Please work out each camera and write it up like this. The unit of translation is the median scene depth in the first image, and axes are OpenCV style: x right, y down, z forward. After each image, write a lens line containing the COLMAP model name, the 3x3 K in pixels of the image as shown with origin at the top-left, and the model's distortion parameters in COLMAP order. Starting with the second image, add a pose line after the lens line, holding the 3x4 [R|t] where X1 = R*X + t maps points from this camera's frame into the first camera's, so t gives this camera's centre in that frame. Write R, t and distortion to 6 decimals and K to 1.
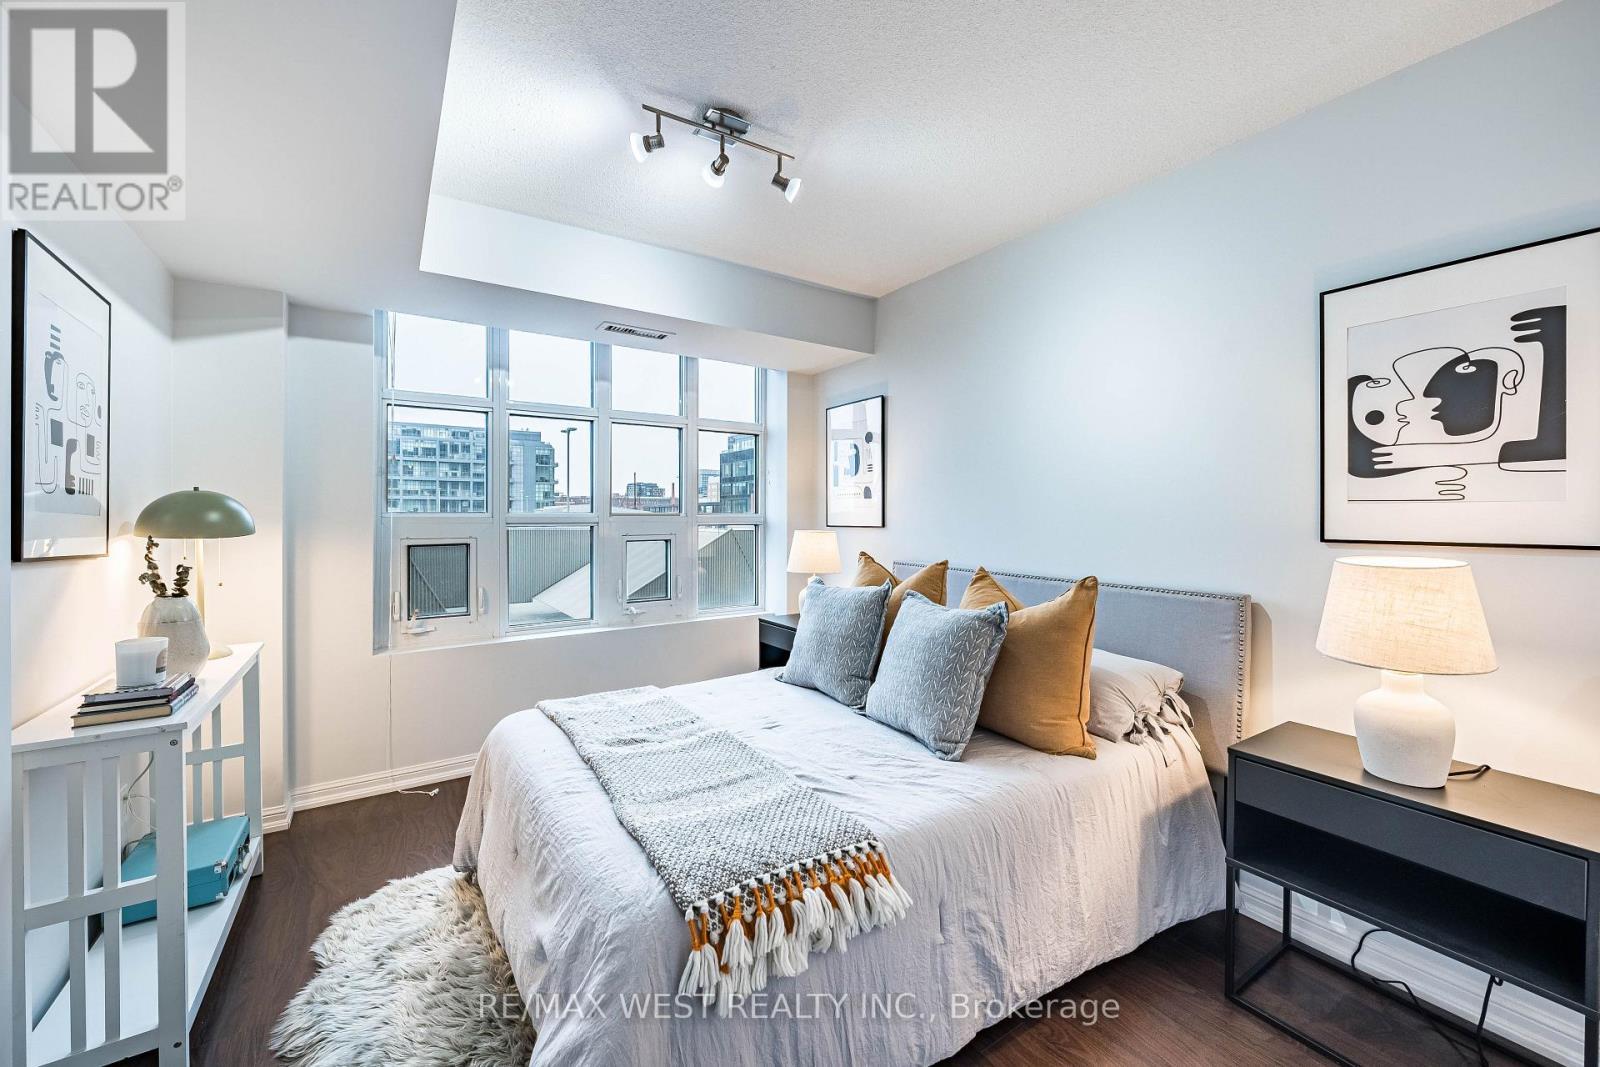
lens RADIAL K [[638.3, 0, 809.4], [0, 638.3, 527.3], [0, 0, 1]] dist [-0.000082, 0.000001]
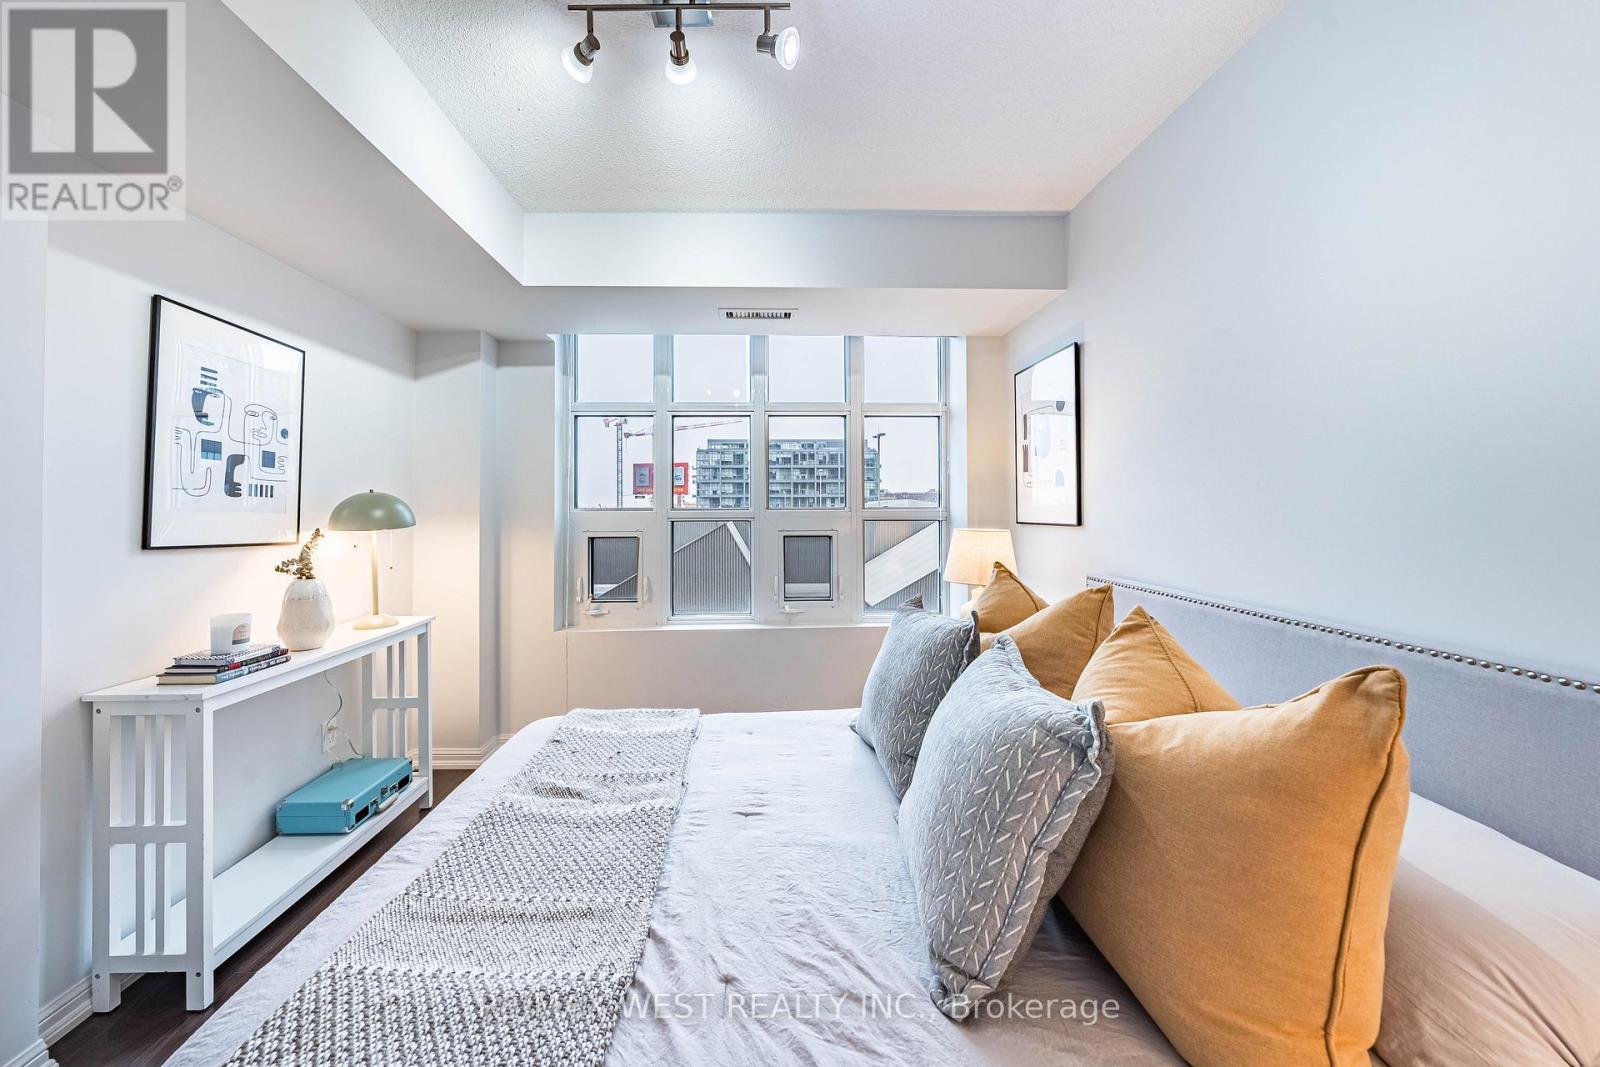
lens RADIAL K [[565.3, 0, 777.8], [0, 565.3, 508.2], [0, 0, 1]] dist [-0.005416, 0.000198]
pose [[0.839158, -0.004834, -0.543866, 0.282574], [-0.005784, 0.999825, -0.017810, -0.010604], [0.543856, 0.018091, 0.838983, 0.454488]]
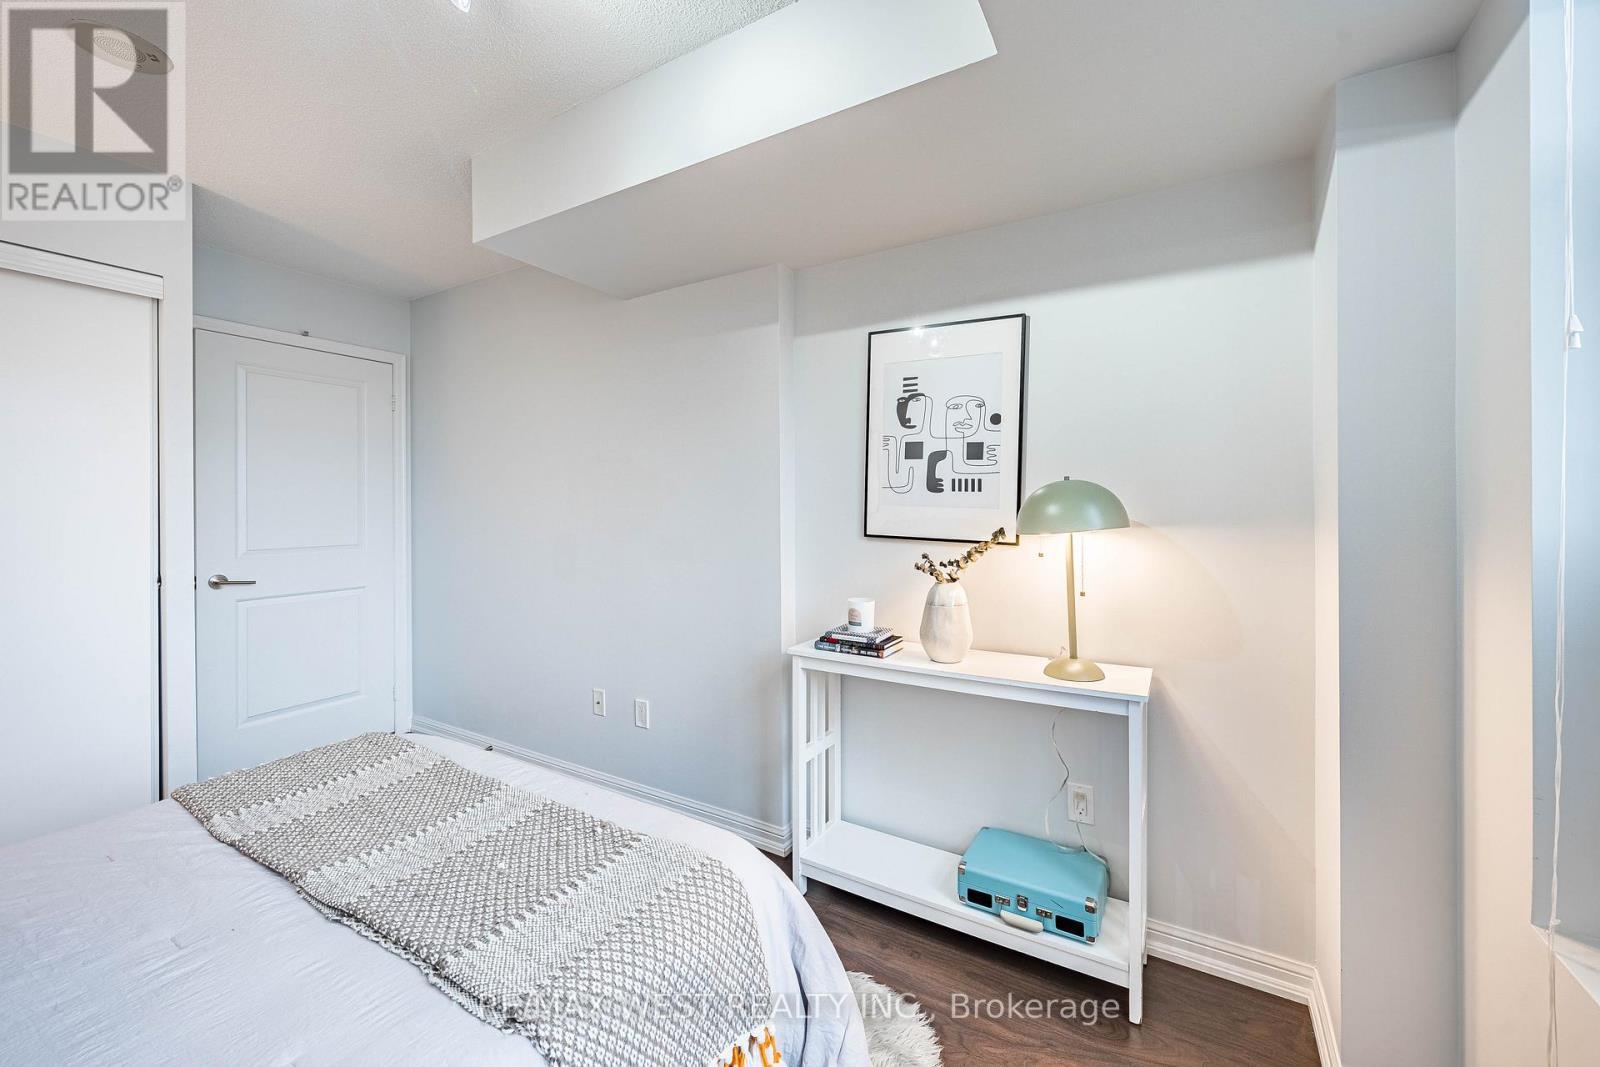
lens RADIAL K [[638.3, 0, 803.9], [0, 638.3, 509.9], [0, 0, 1]] dist [-0.000082, 0.000001]
pose [[-0.905291, -0.000685, -0.424792, -0.241279], [-0.007963, 0.999850, 0.015359, -0.024590], [0.424718, 0.017287, -0.905161, 1.487116]]
